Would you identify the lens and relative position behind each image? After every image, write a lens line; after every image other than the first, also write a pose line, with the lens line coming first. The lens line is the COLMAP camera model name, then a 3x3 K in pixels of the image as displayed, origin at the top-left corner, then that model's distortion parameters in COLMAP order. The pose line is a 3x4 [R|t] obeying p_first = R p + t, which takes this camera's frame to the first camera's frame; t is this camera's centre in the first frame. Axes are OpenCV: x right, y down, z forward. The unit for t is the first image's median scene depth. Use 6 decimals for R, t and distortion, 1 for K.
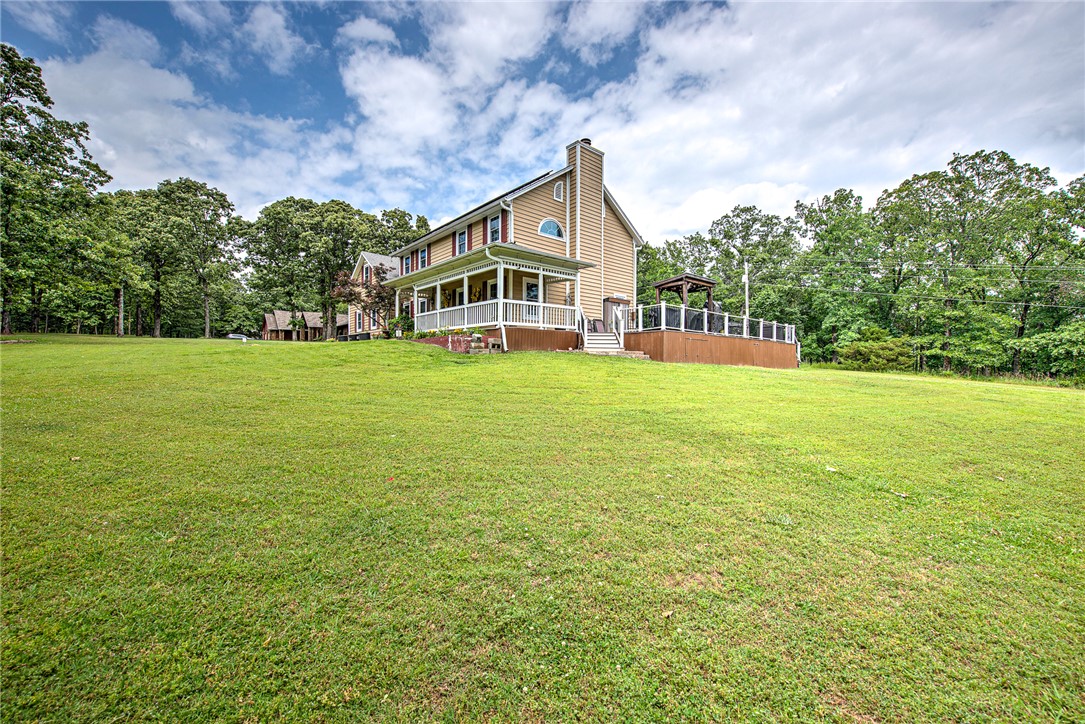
lens RADIAL K [[447.4, 0, 542.5], [0, 447.4, 362.0], [0, 0, 1]] dist [0.001117, -0.000202]
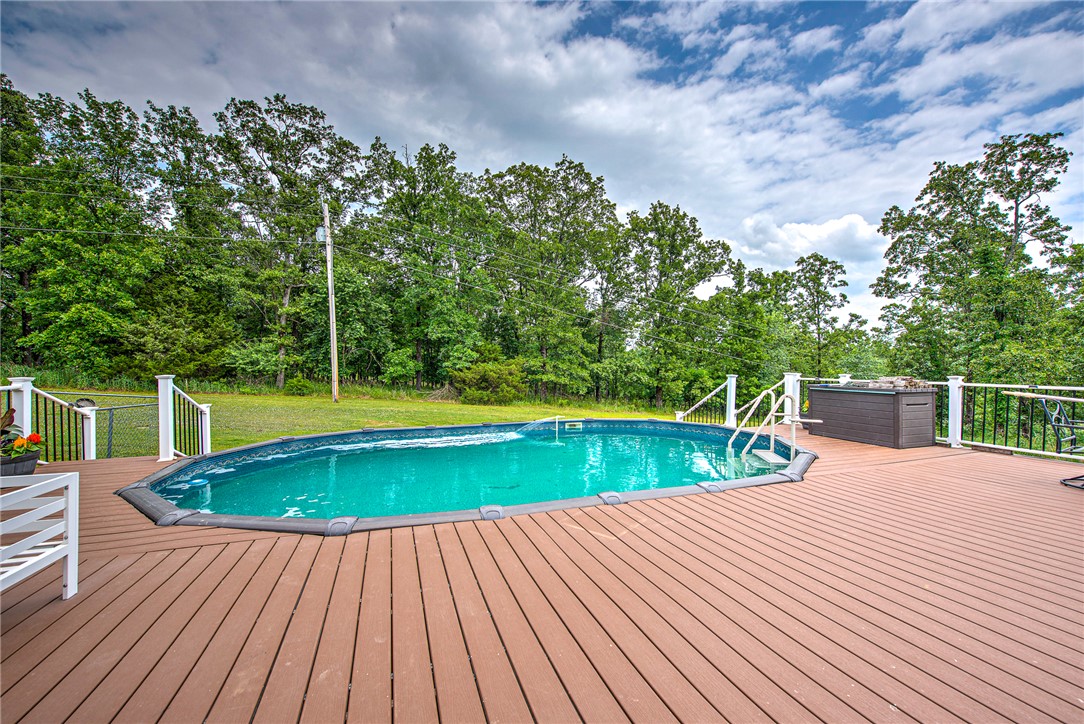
lens RADIAL K [[429.7, 0, 542.0], [0, 429.7, 362.0], [0, 0, 1]] dist [0.005768, 0.000082]
pose [[0.388337, -0.003695, 0.921510, 0.088447], [-0.011090, 0.999901, 0.008683, -0.044426], [-0.921451, -0.013592, 0.388258, 0.527564]]
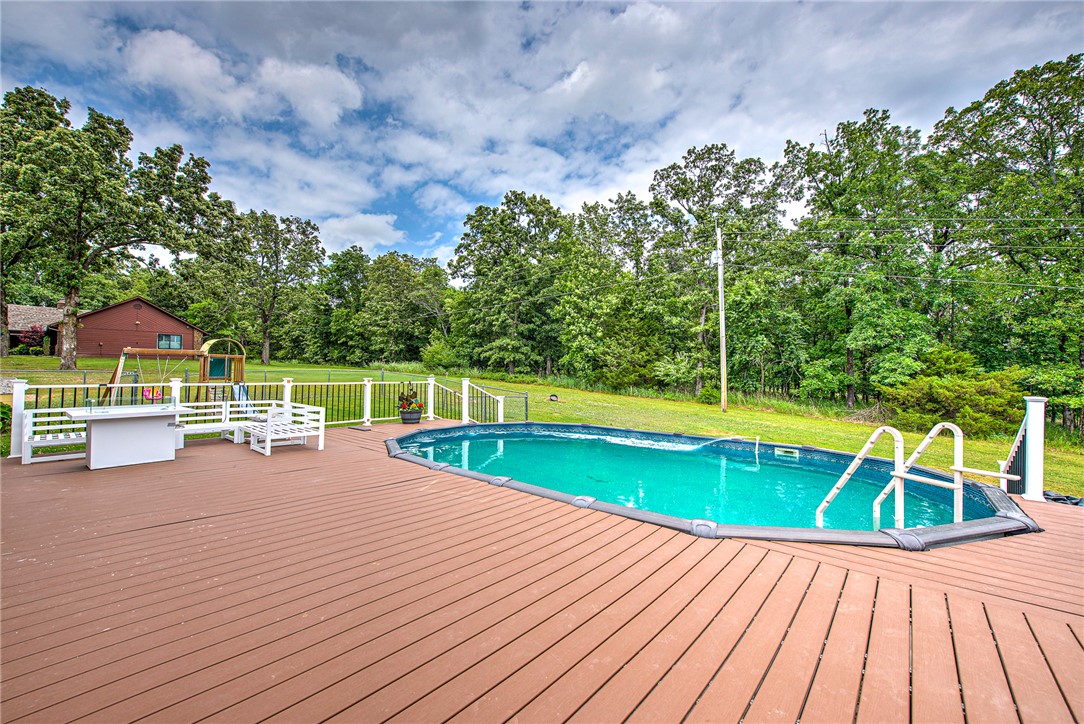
lens RADIAL K [[426.7, 0, 539.4], [0, 426.7, 360.2], [0, 0, 1]] dist [0.002780, 0.000054]
pose [[0.992165, 0.006568, 0.124761, 0.155515], [-0.004537, 0.999853, -0.016554, -0.044436], [-0.124851, 0.015858, 0.992049, 0.457236]]
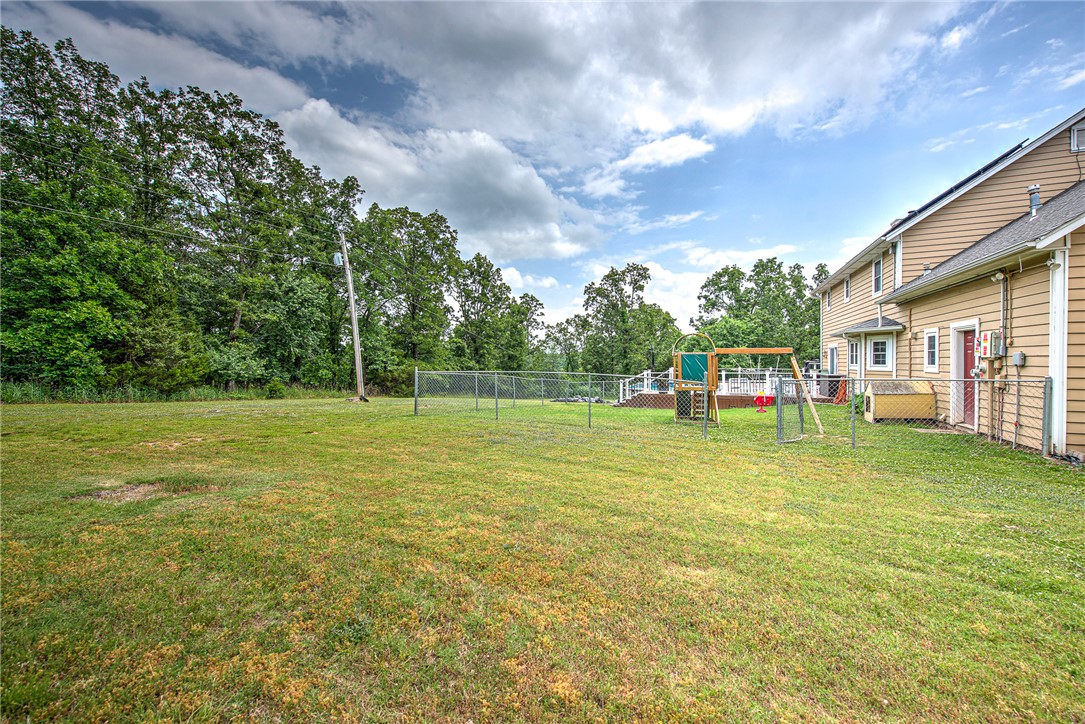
lens RADIAL K [[447.4, 0, 542.5], [0, 447.4, 362.0], [0, 0, 1]] dist [0.001117, -0.000202]
pose [[-0.409892, -0.017748, 0.911961, -0.203576], [-0.023915, 0.999676, 0.008706, -0.055309], [-0.911820, -0.018241, -0.410184, 0.906078]]
